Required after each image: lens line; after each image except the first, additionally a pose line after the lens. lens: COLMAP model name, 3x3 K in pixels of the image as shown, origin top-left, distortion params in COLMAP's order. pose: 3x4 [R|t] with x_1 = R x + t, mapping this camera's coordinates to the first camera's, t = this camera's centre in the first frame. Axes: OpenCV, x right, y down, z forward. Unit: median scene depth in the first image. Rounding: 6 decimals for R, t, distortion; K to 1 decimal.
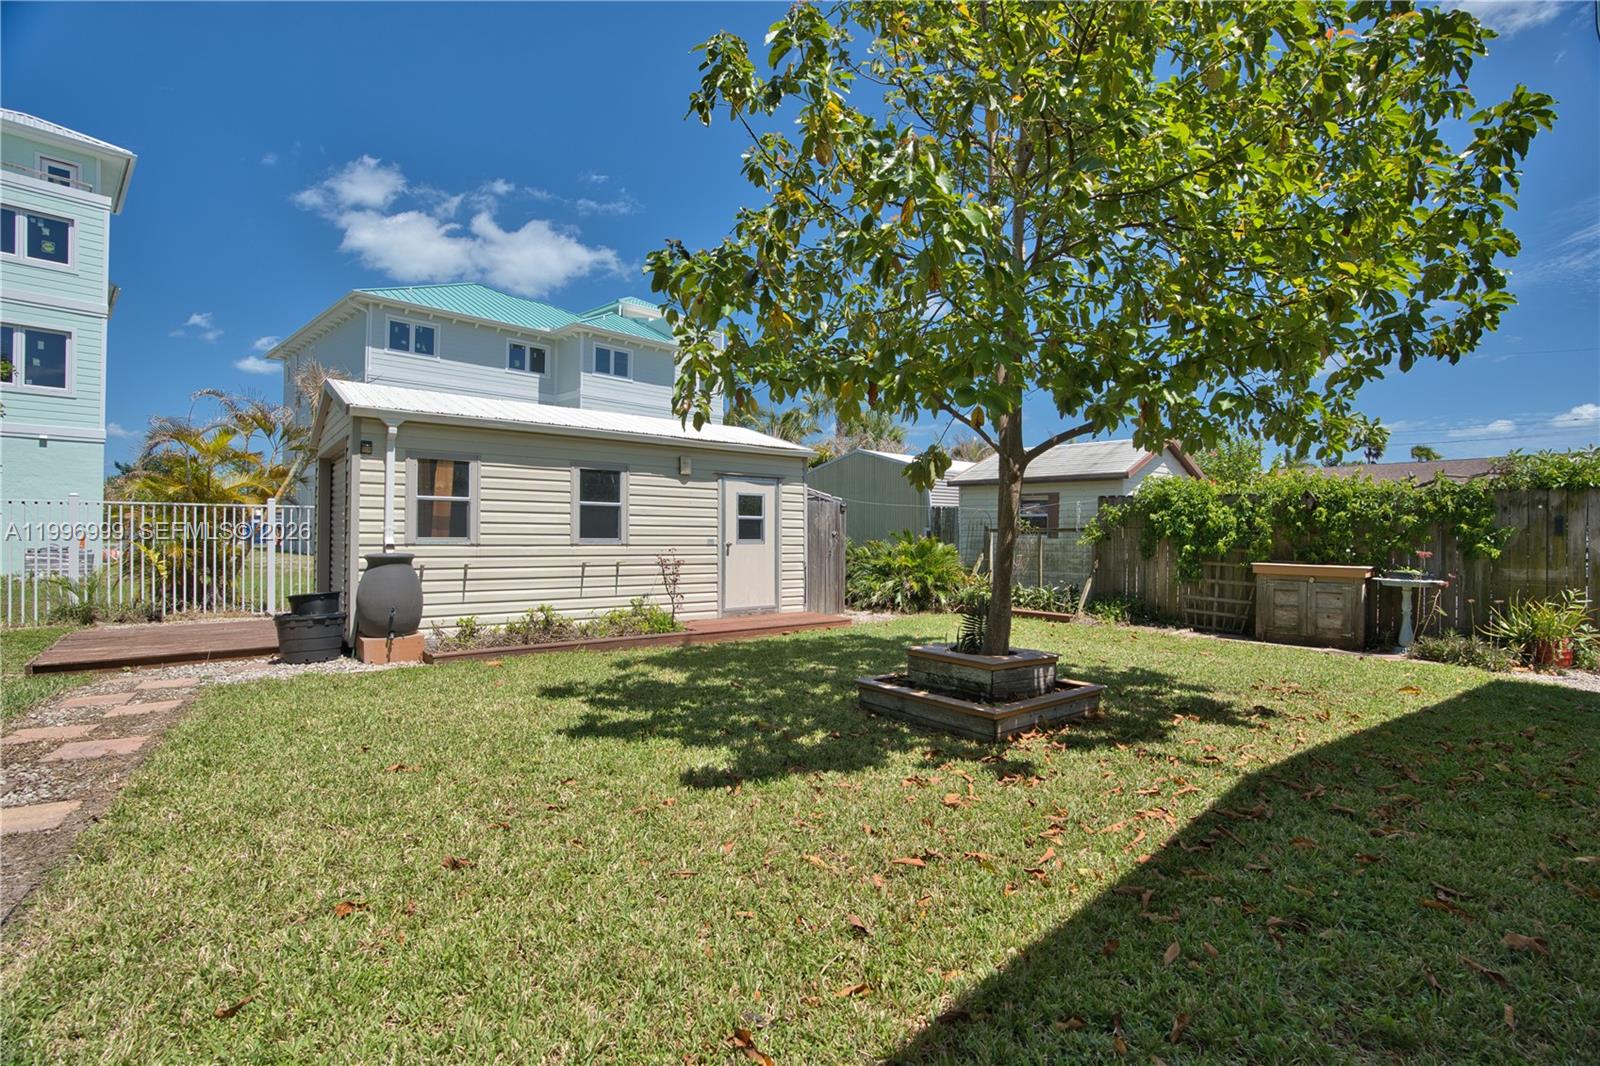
lens RADIAL K [[741.5, 0, 803.1], [0, 741.5, 534.4], [0, 0, 1]] dist [-0.057447, 0.030976]
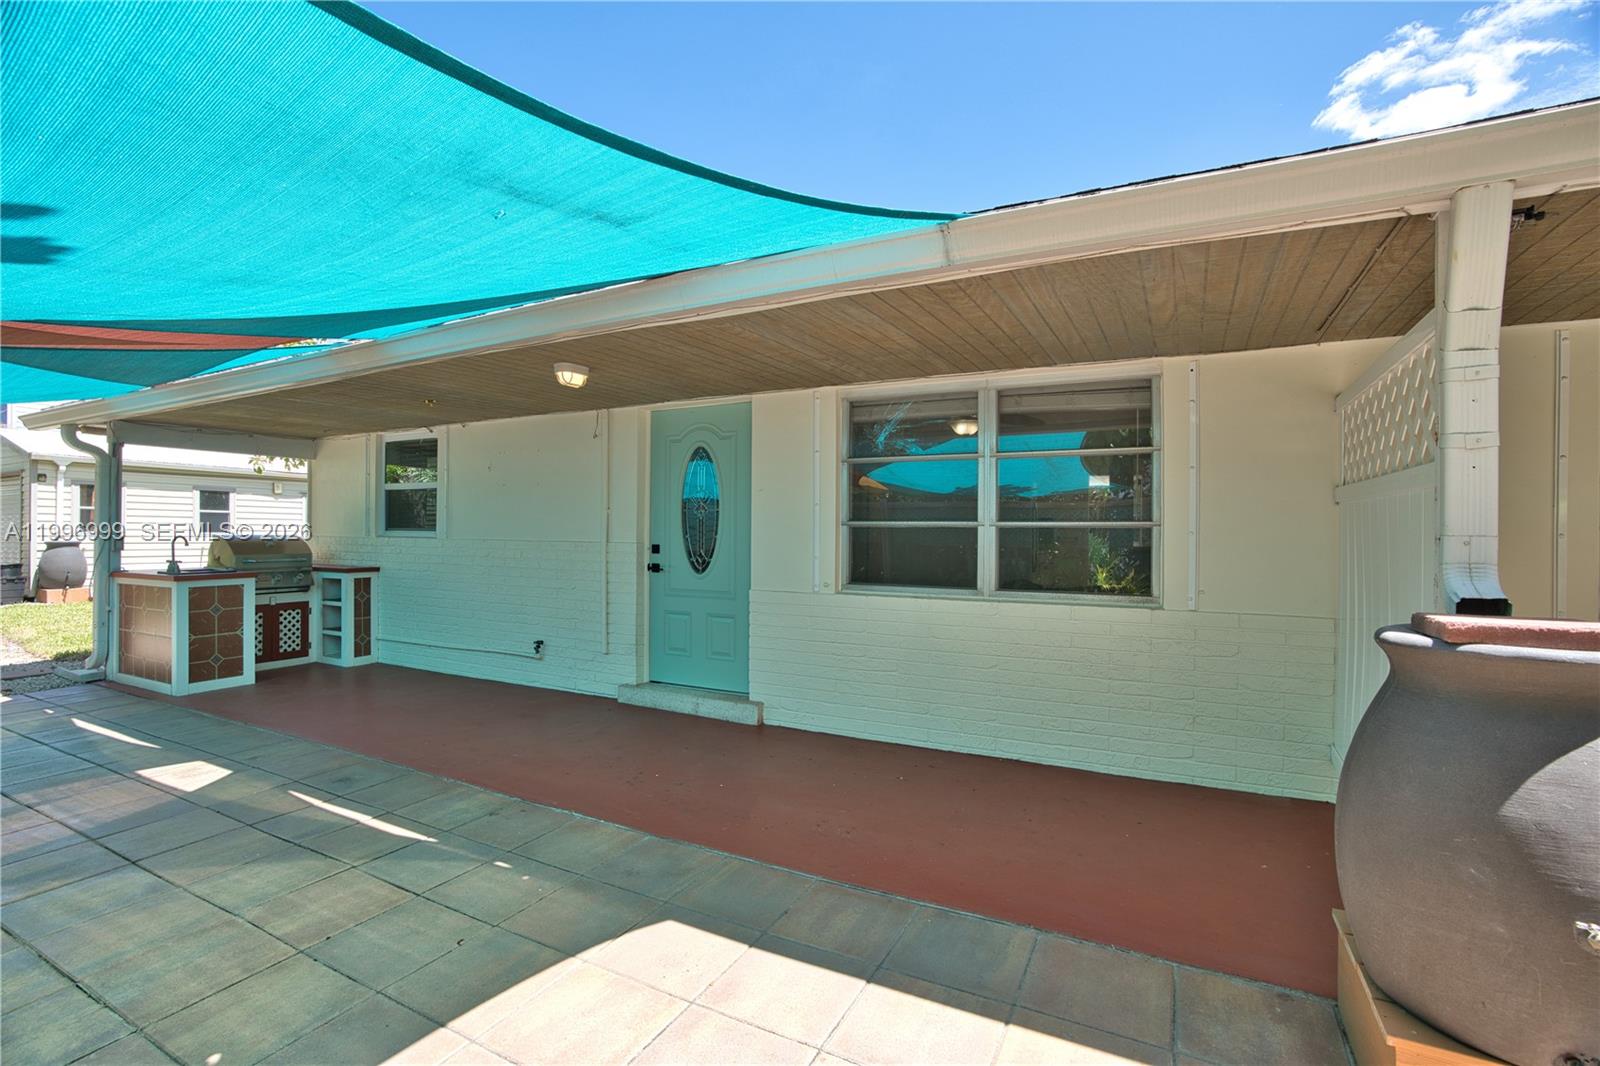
lens RADIAL K [[737.3, 0, 800.0], [0, 737.3, 533.0], [0, 0, 1]] dist [-0.001879, -0.000201]
pose [[0.916879, -0.008085, 0.399083, 0.272158], [0.008720, 0.999962, 0.000225, 0.018184], [-0.399070, 0.003274, 0.916915, -1.049868]]
